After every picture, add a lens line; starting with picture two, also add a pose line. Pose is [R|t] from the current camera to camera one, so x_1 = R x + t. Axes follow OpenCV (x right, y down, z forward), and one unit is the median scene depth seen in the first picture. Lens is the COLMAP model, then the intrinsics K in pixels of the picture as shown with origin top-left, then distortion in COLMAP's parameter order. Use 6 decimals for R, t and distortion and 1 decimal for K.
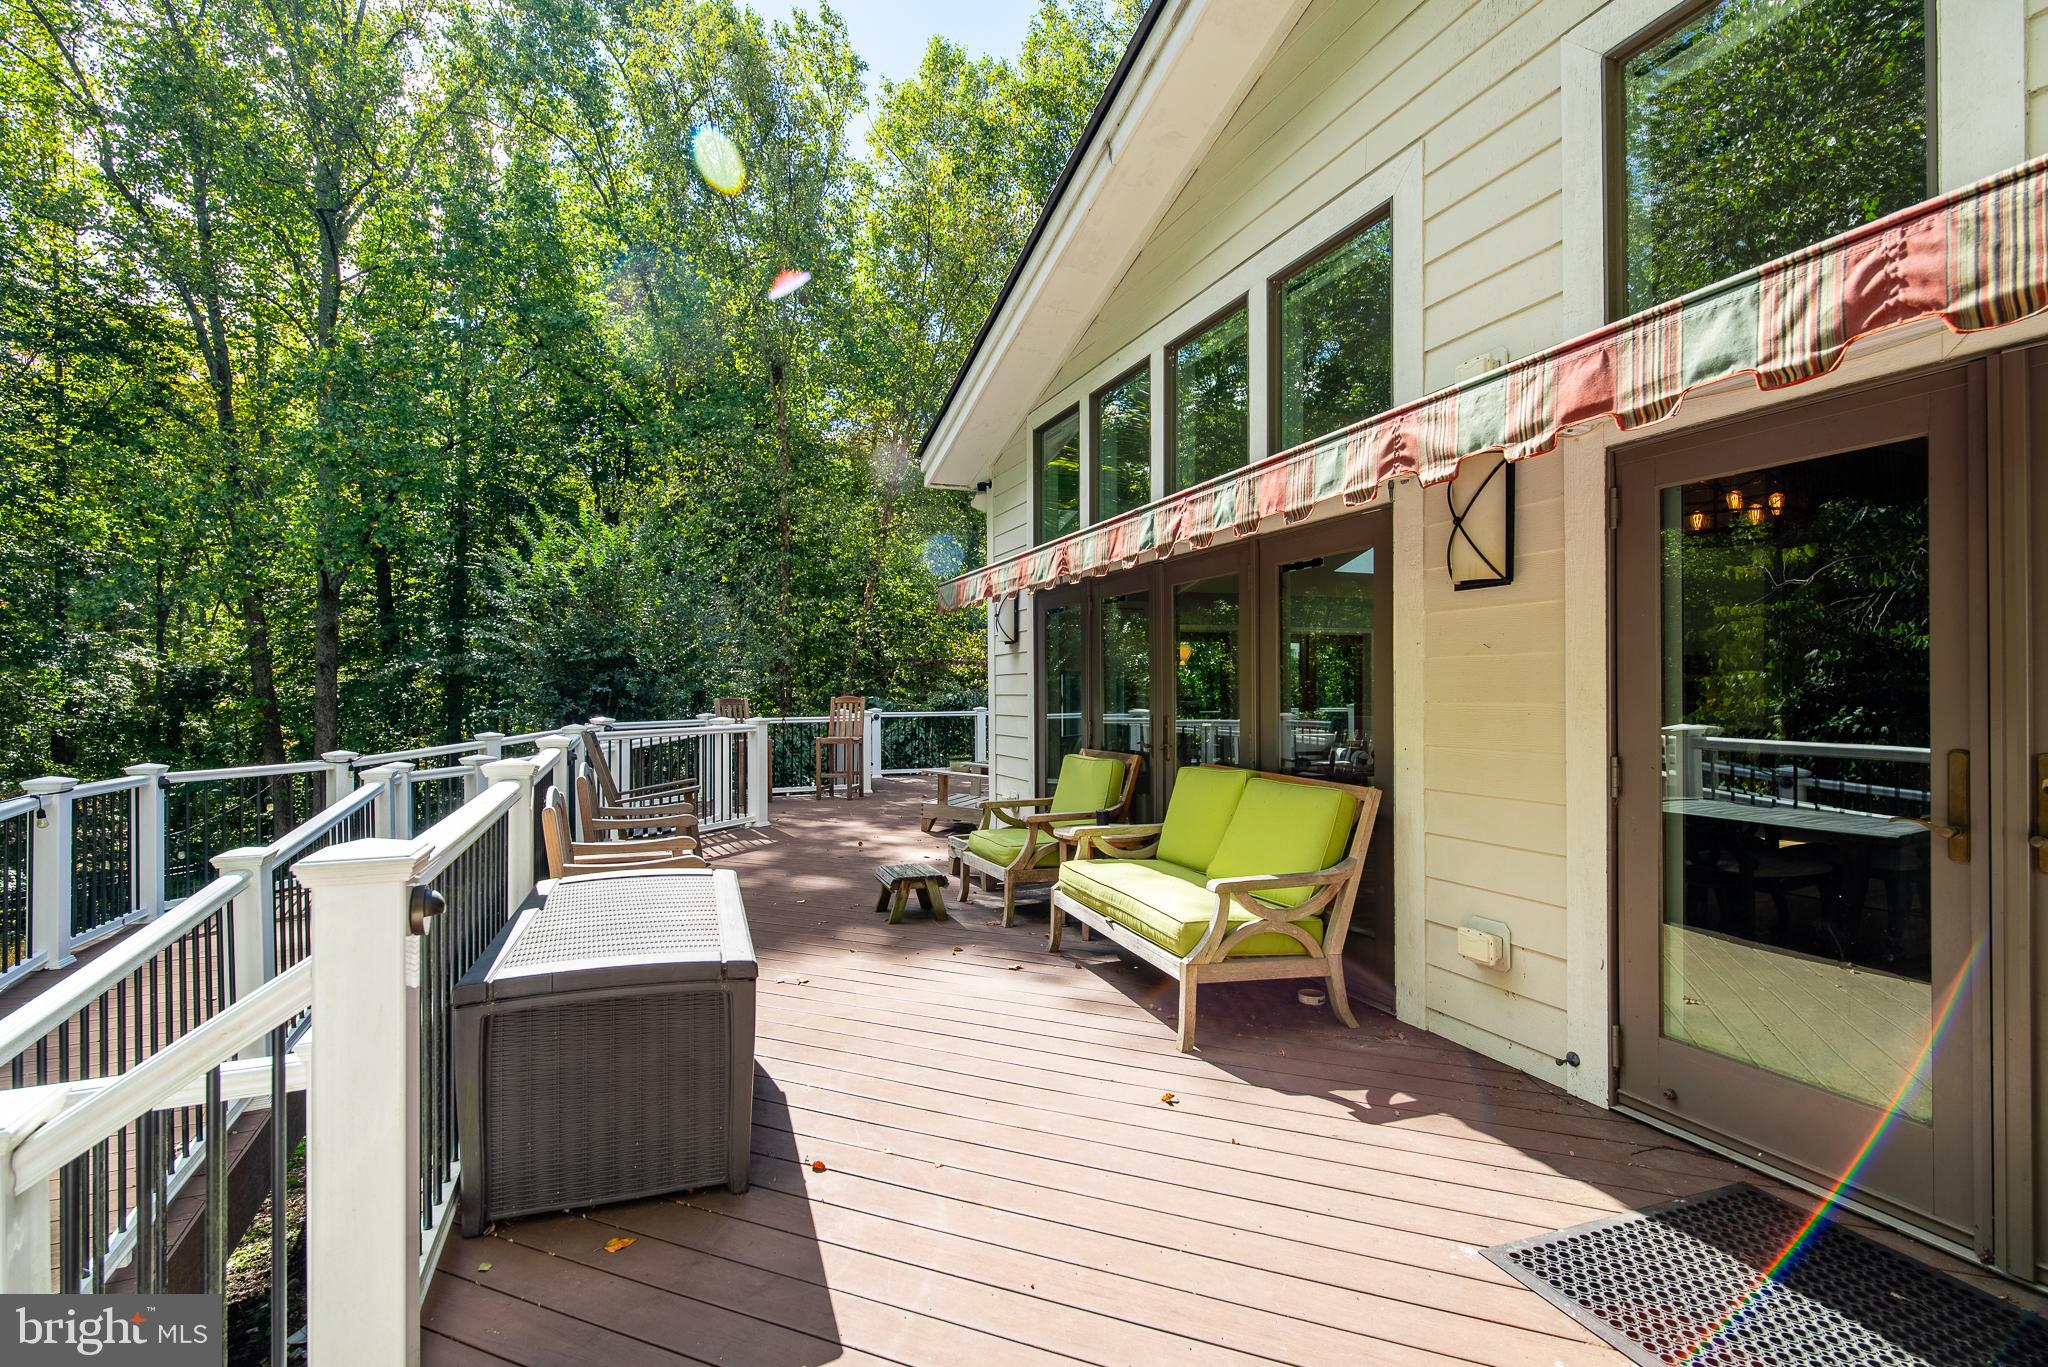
lens RADIAL K [[939.8, 0, 1014.9], [0, 939.8, 687.1], [0, 0, 1]] dist [-0.000311, -0.000493]
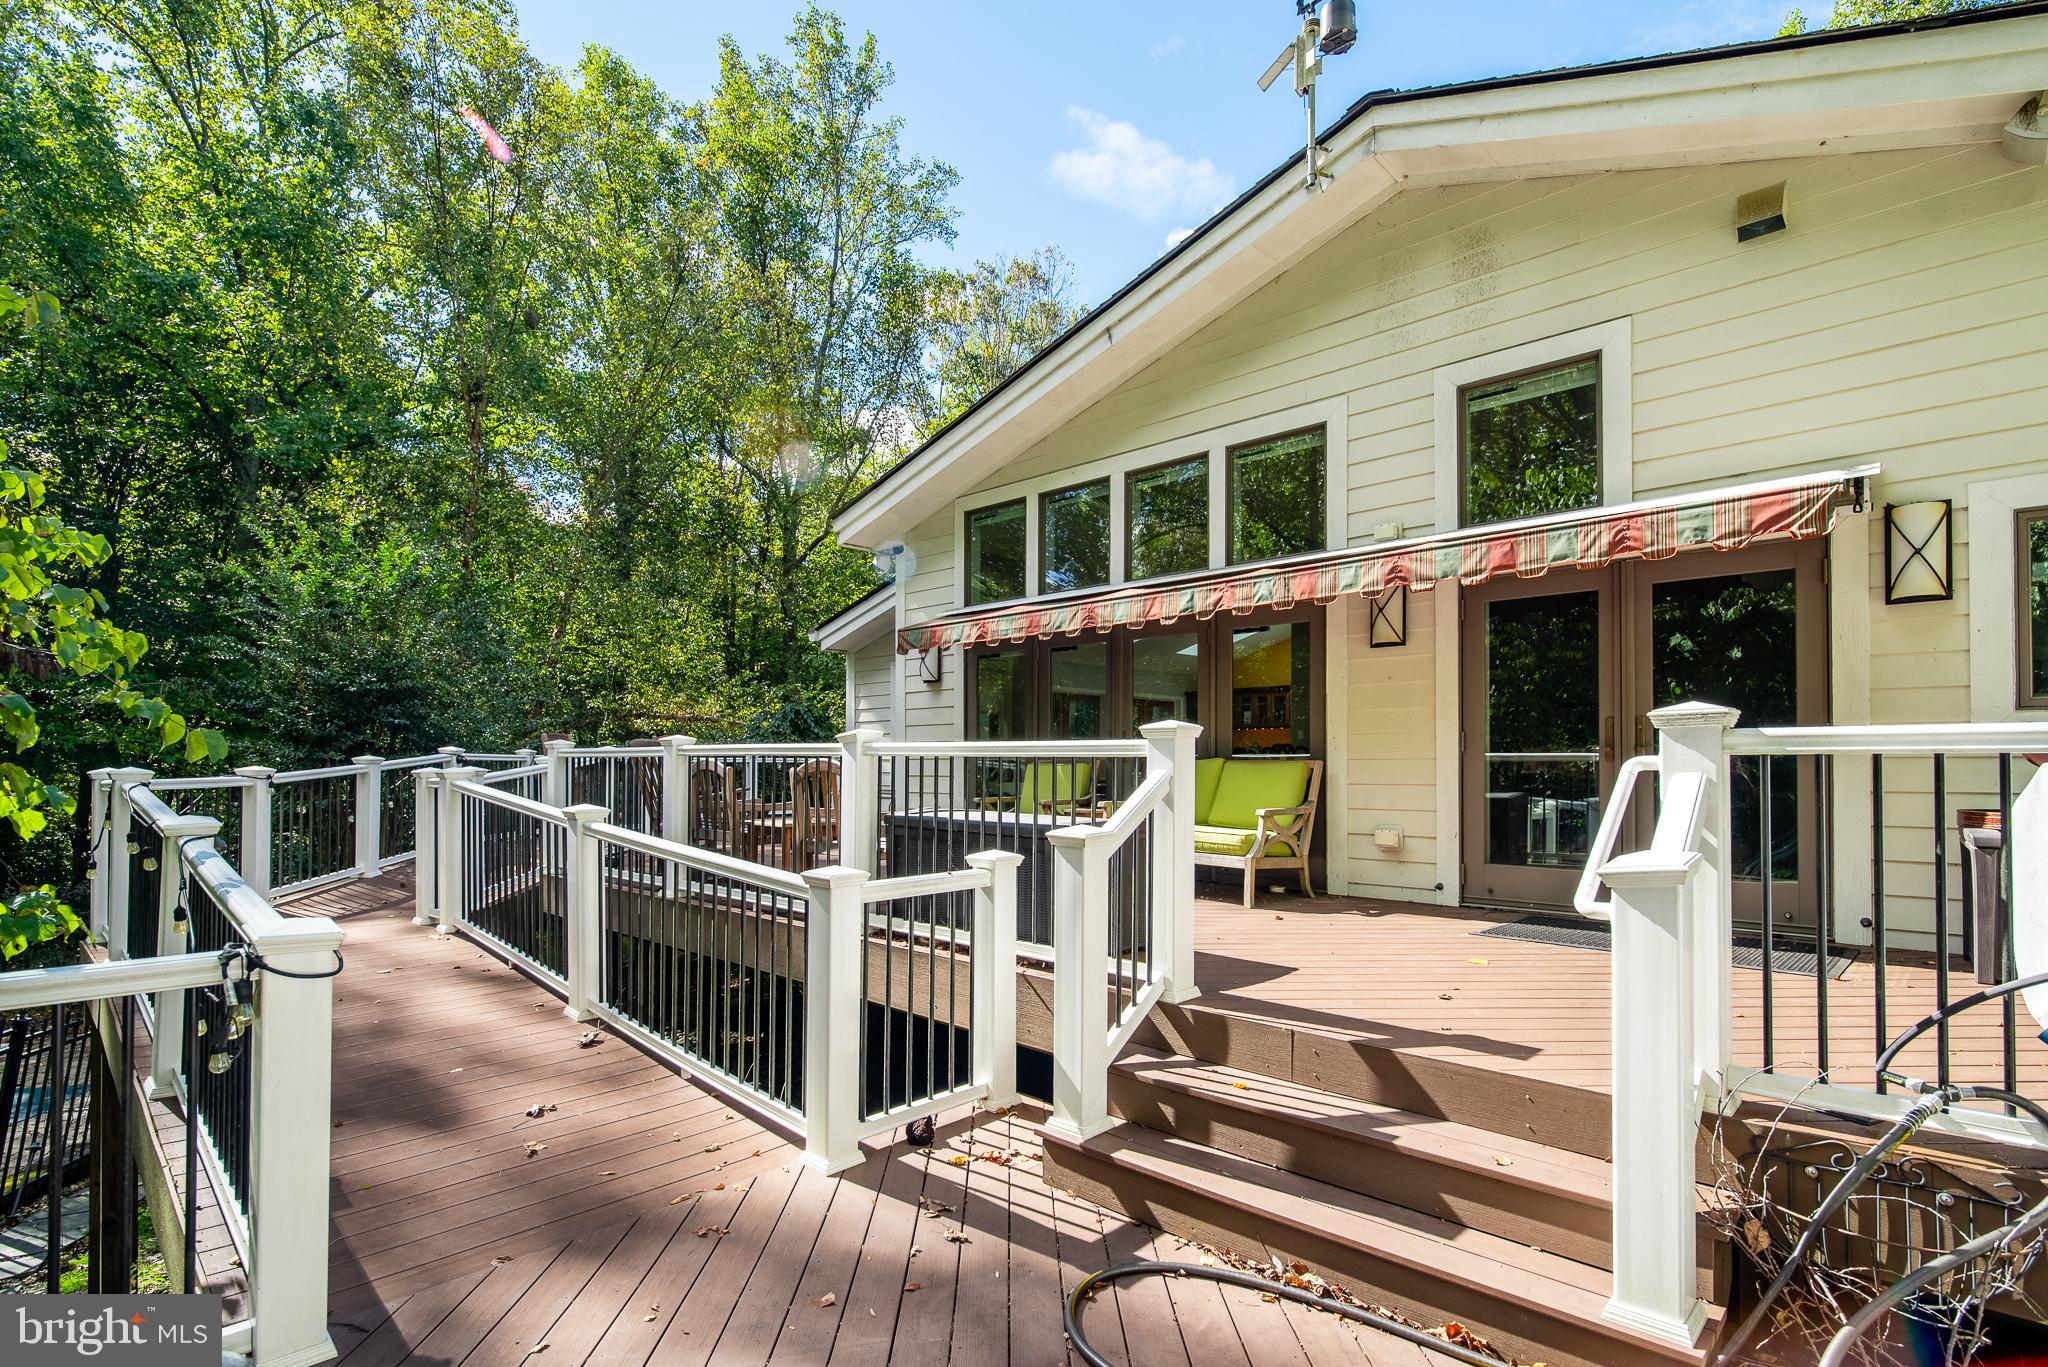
lens RADIAL K [[977.9, 0, 1024.7], [0, 977.9, 754.3], [0, 0, 1]] dist [-0.003658, -0.000271]
pose [[0.905206, 0.010741, 0.424837, -0.973237], [-0.007624, 0.999930, -0.009037, 0.130361], [-0.424905, 0.004941, 0.905225, -0.445563]]
